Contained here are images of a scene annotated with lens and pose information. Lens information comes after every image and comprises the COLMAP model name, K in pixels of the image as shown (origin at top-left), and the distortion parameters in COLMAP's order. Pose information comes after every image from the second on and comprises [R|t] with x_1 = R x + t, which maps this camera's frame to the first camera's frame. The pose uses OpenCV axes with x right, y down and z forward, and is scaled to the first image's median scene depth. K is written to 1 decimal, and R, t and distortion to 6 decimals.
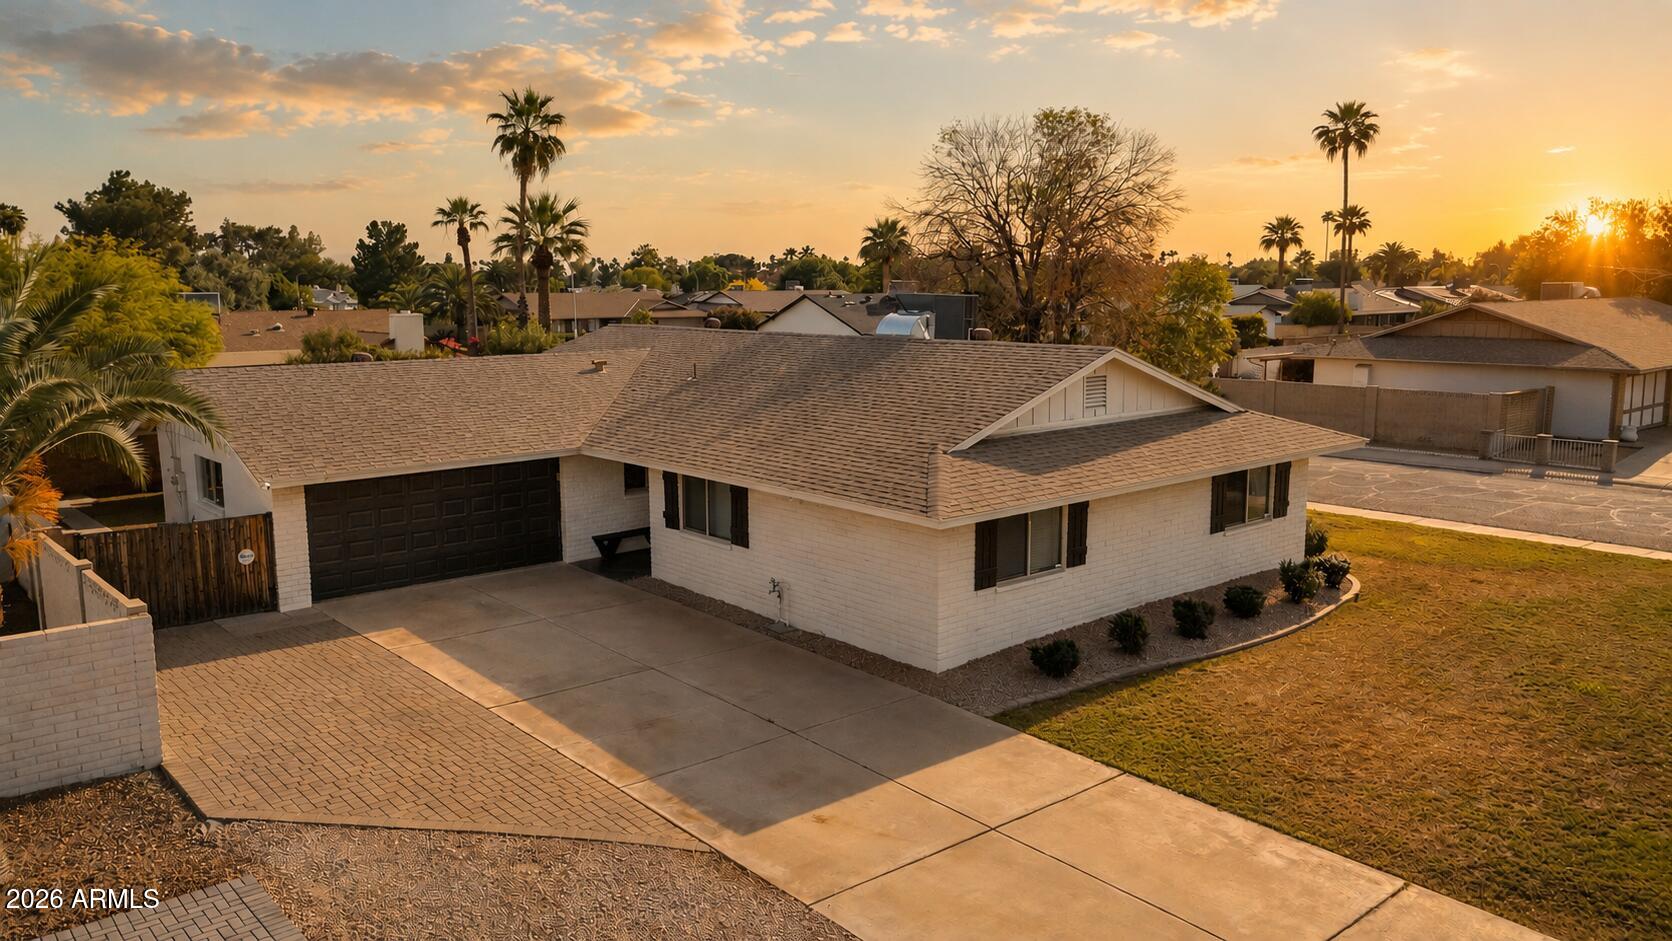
lens RADIAL K [[1273.4, 0, 836.0], [0, 1273.4, 470.5], [0, 0, 1]] dist [0.004559, 0.004467]
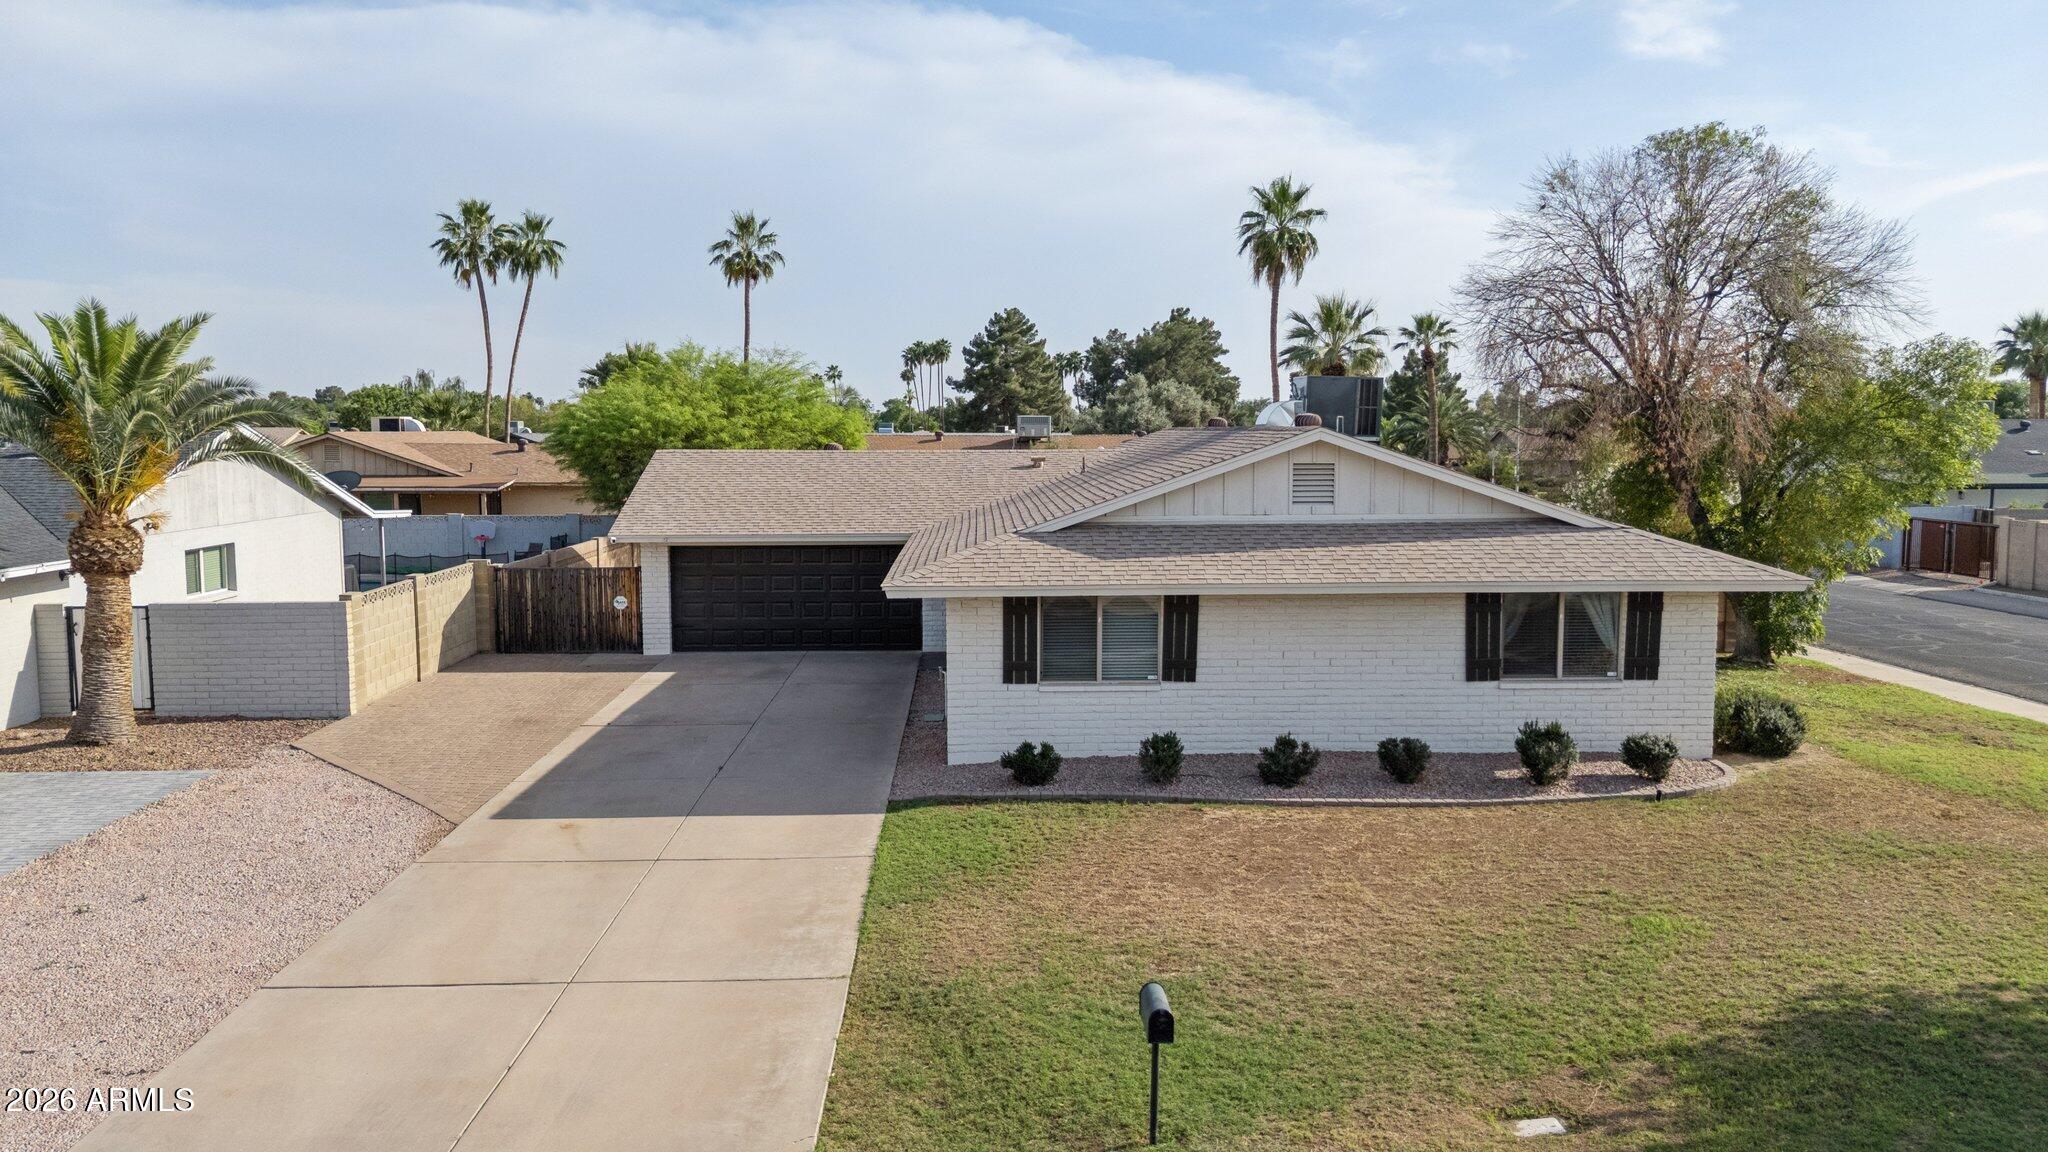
lens RADIAL K [[1542.9, 0, 1024.0], [0, 1542.9, 576.0], [0, 0, 1]] dist [0.070710, 0.000388]
pose [[0.764117, 0.062805, -0.642013, 0.663932], [-0.098440, 0.994945, -0.019831, 0.032146], [0.637522, 0.078352, 0.766437, 0.137935]]
